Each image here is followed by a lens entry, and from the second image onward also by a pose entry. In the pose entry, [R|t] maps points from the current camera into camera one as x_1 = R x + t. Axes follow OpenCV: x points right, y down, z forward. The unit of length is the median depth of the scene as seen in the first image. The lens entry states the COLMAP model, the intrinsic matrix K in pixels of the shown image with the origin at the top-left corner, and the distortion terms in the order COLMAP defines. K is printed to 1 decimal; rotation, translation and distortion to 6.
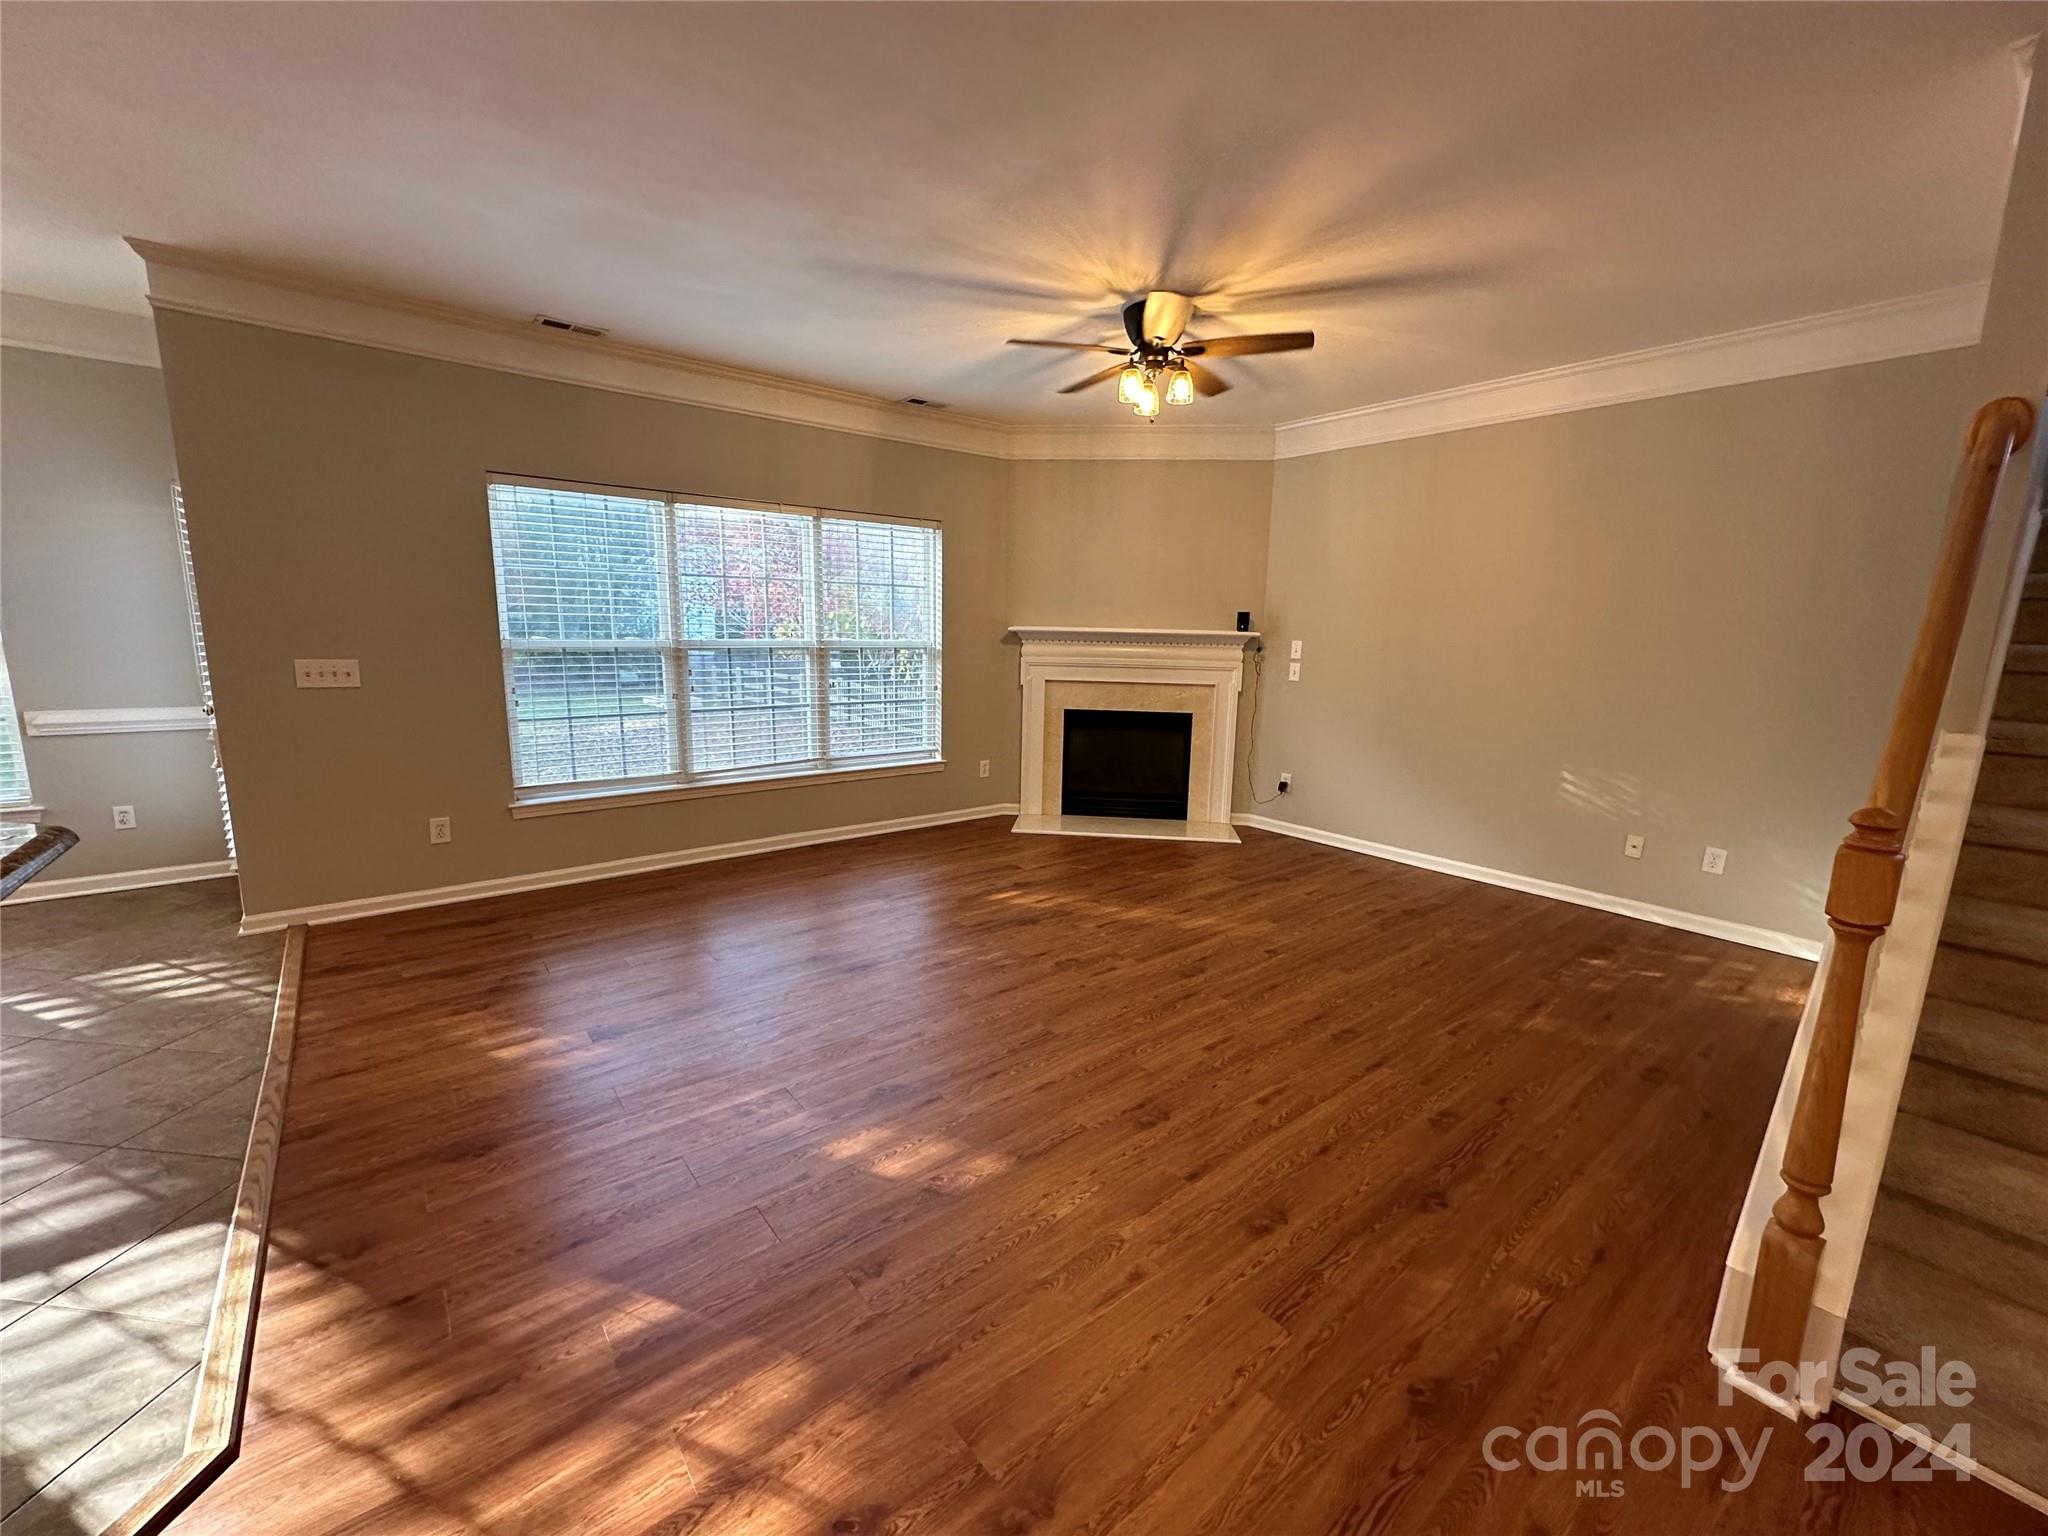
lens RADIAL K [[818.4, 0, 1025.1], [0, 818.4, 767.7], [0, 0, 1]] dist [-0.001399, 0.000126]
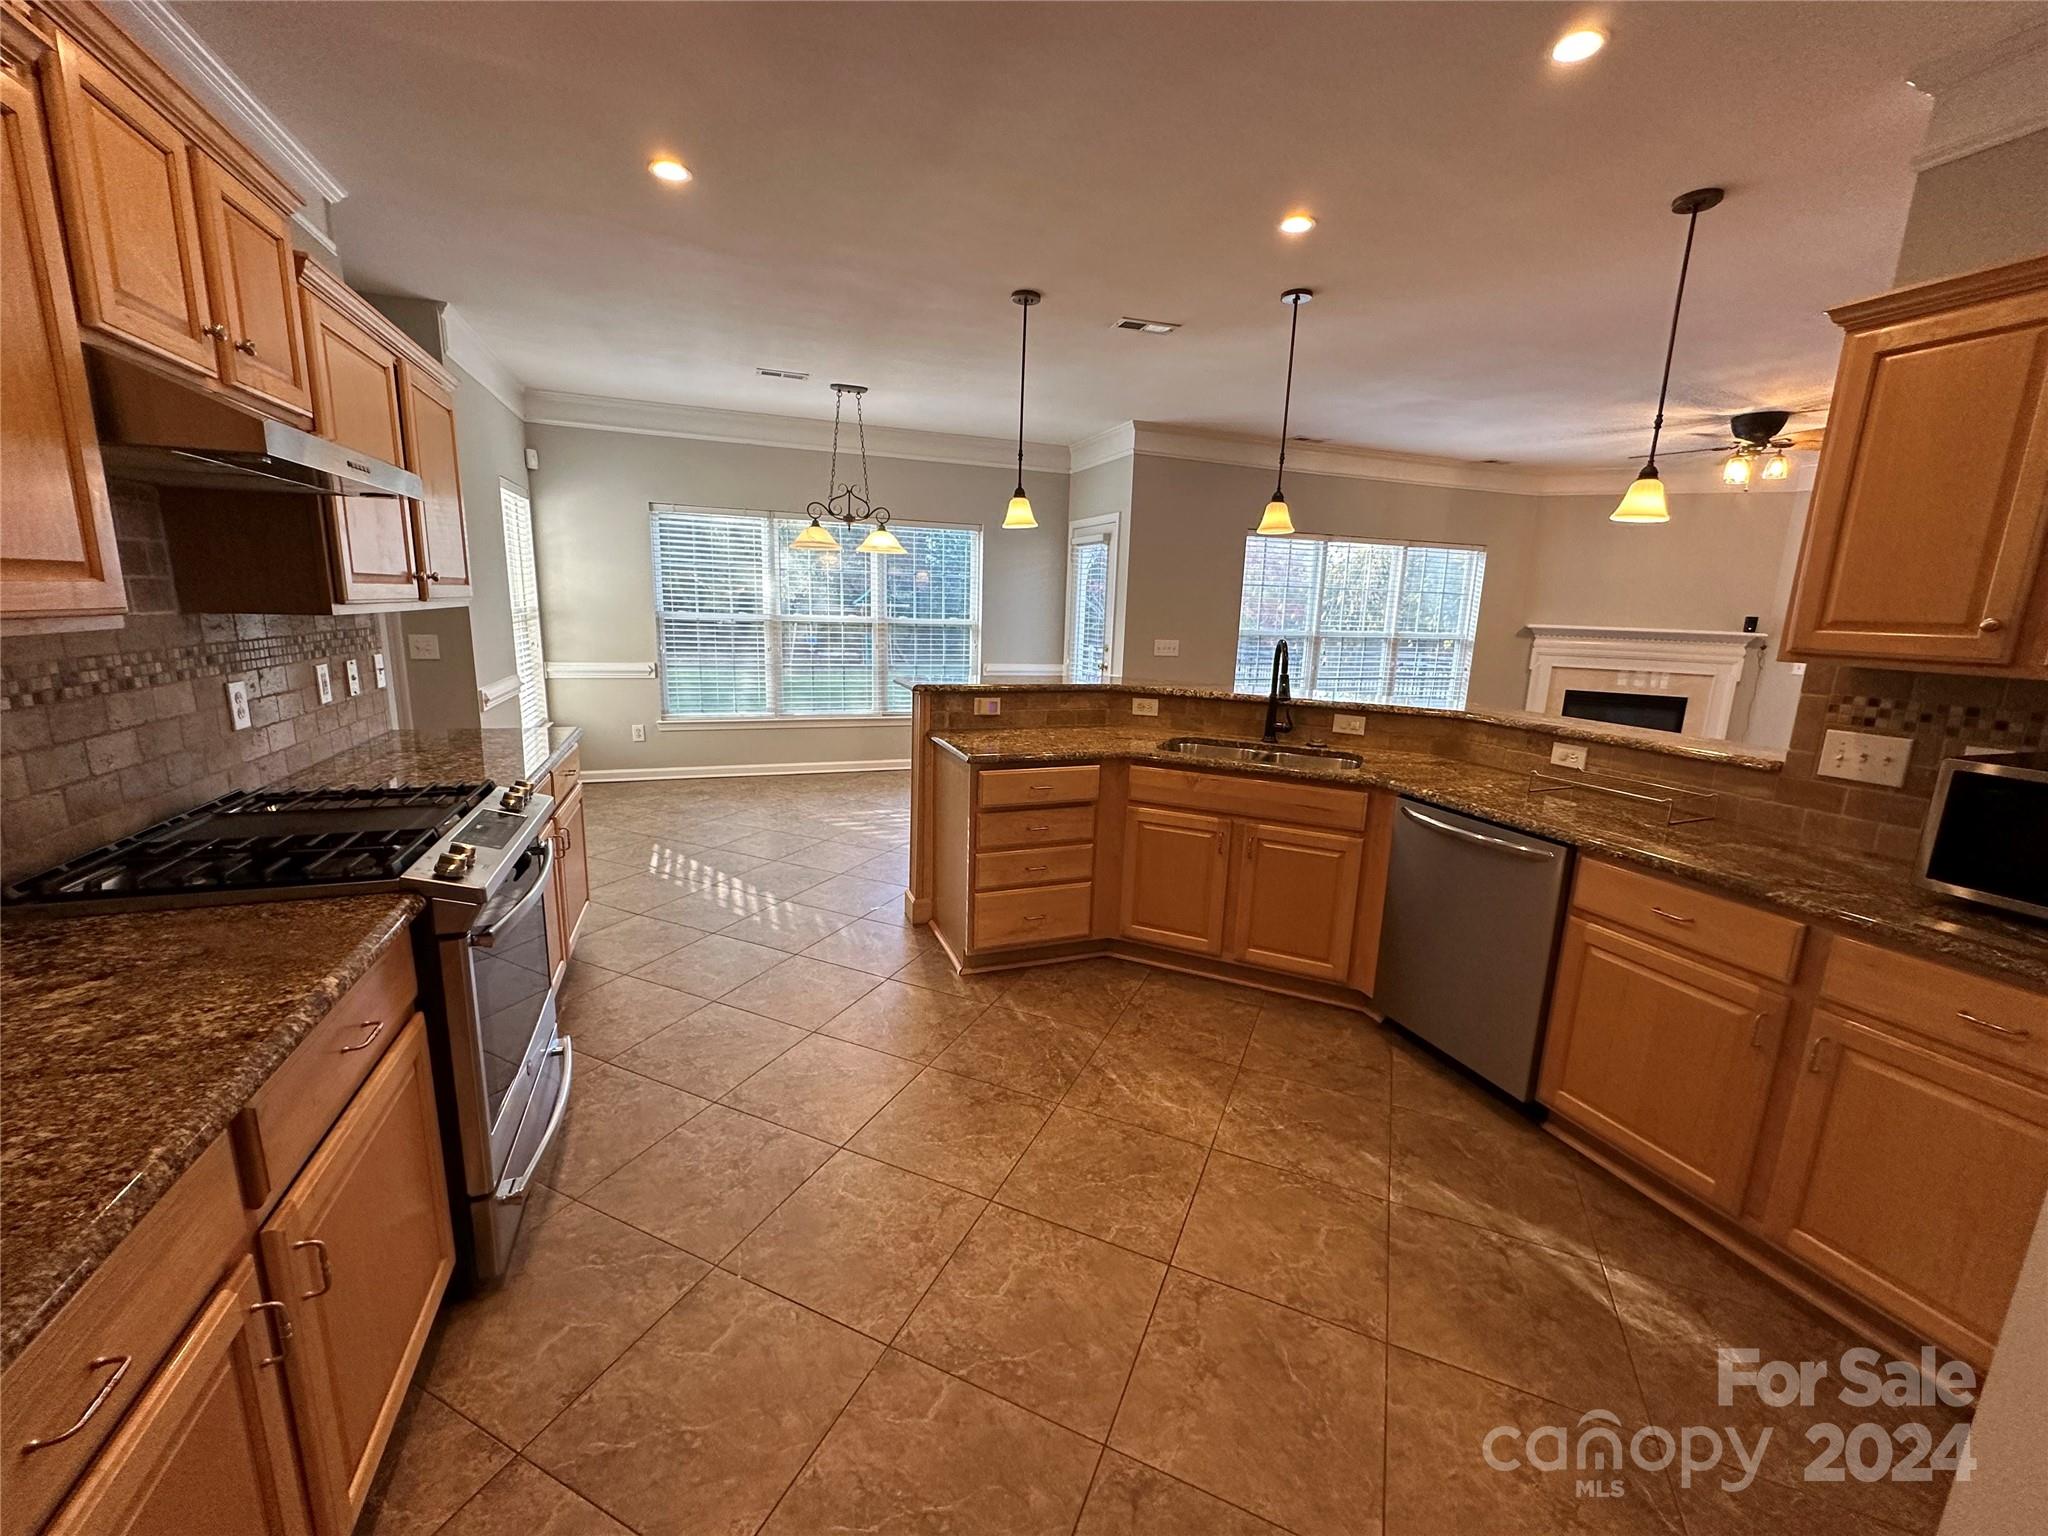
lens RADIAL K [[818.4, 0, 1025.1], [0, 818.4, 767.7], [0, 0, 1]] dist [-0.001399, 0.000126]
pose [[0.948956, 0.073199, -0.306798, -0.467534], [-0.066472, 0.997264, 0.032333, 0.085386], [0.308325, -0.010290, 0.951225, -0.631180]]
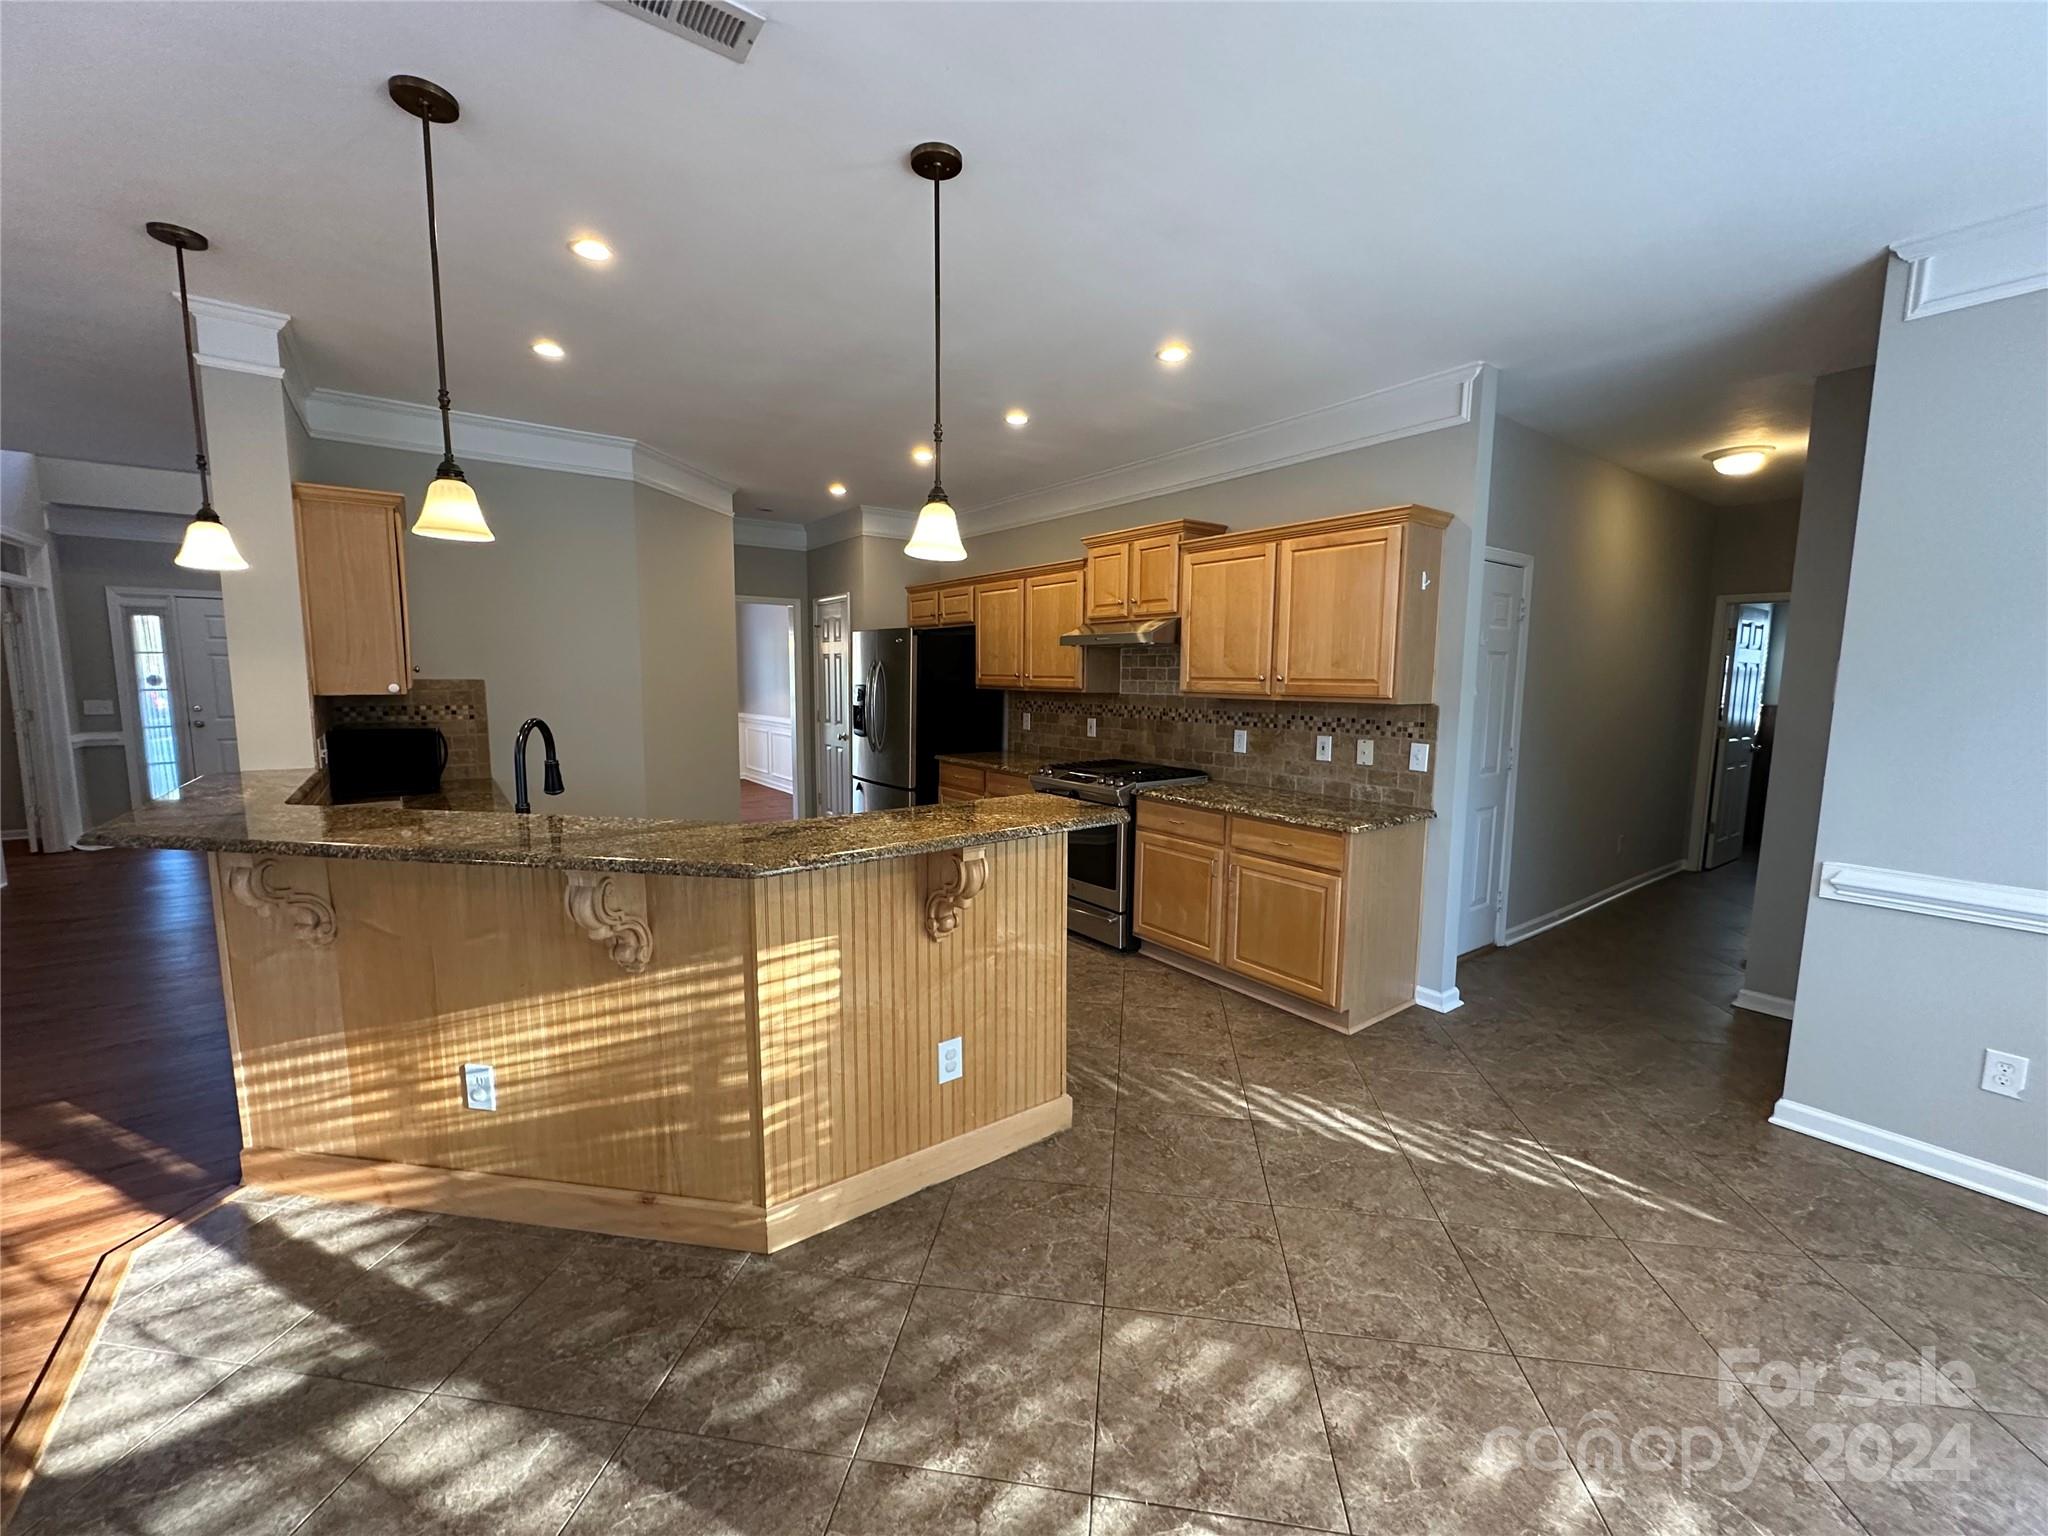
lens RADIAL K [[818.4, 0, 1025.1], [0, 818.4, 767.7], [0, 0, 1]] dist [-0.001399, 0.000126]
pose [[-0.998753, -0.035779, 0.034821, -0.816426], [-0.024500, 0.958927, 0.282592, -0.148872], [-0.043502, 0.281386, -0.958608, 0.646054]]
